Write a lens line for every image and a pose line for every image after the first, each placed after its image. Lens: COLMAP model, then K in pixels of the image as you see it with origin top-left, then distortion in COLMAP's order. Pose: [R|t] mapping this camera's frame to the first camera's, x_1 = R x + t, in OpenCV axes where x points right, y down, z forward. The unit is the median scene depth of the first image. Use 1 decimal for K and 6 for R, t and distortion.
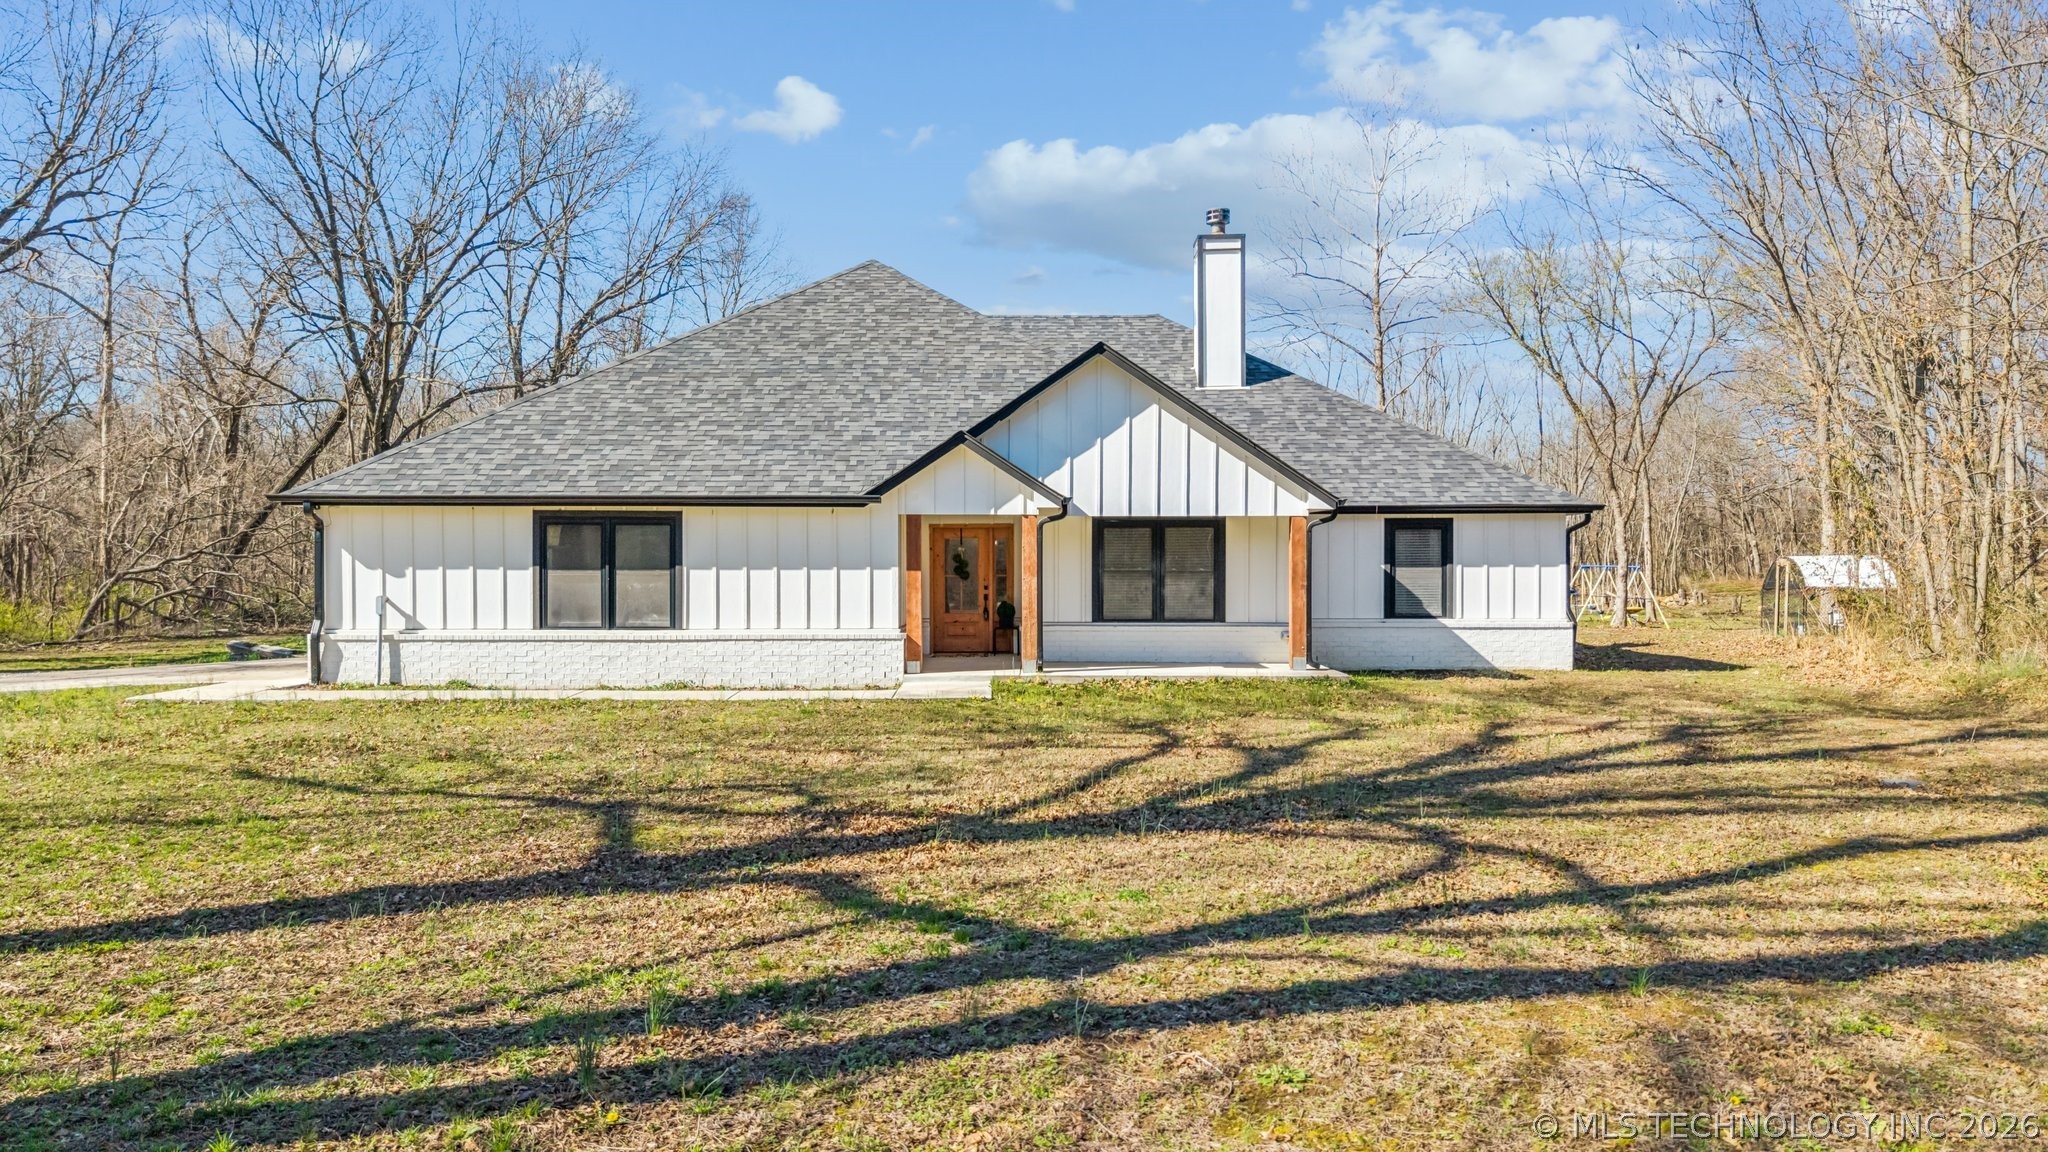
lens RADIAL K [[1477.4, 0, 1024.0], [0, 1477.4, 576.0], [0, 0, 1]] dist [0.001025, -0.000048]
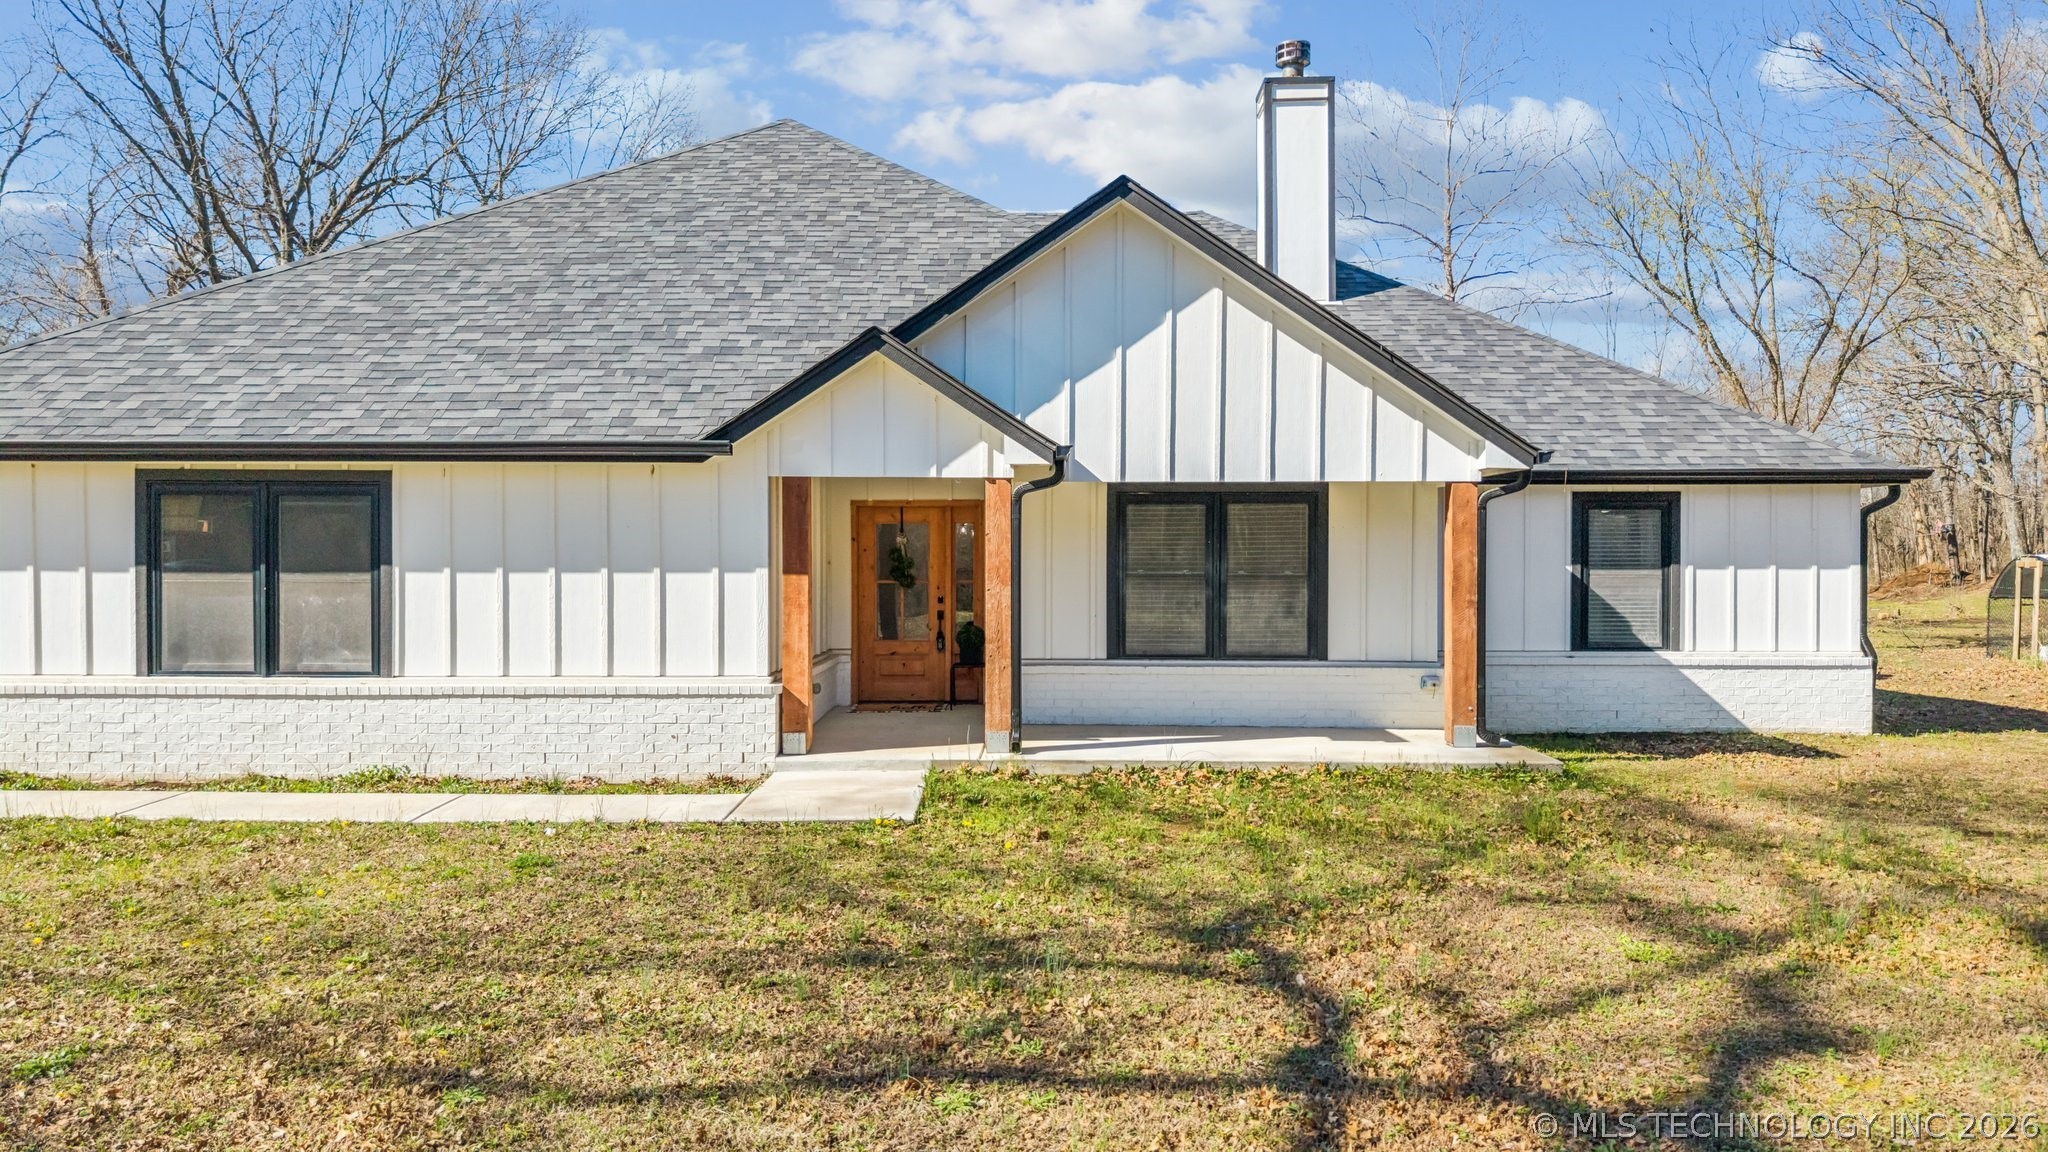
lens RADIAL K [[1385.8, 0, 1024.0], [0, 1385.8, 576.0], [0, 0, 1]] dist [-0.002585, -0.000603]
pose [[0.999892, 0.001432, -0.014622, 0.020920], [-0.001416, 0.999998, 0.001093, -0.003767], [0.014623, -0.001072, 0.999892, 0.445340]]
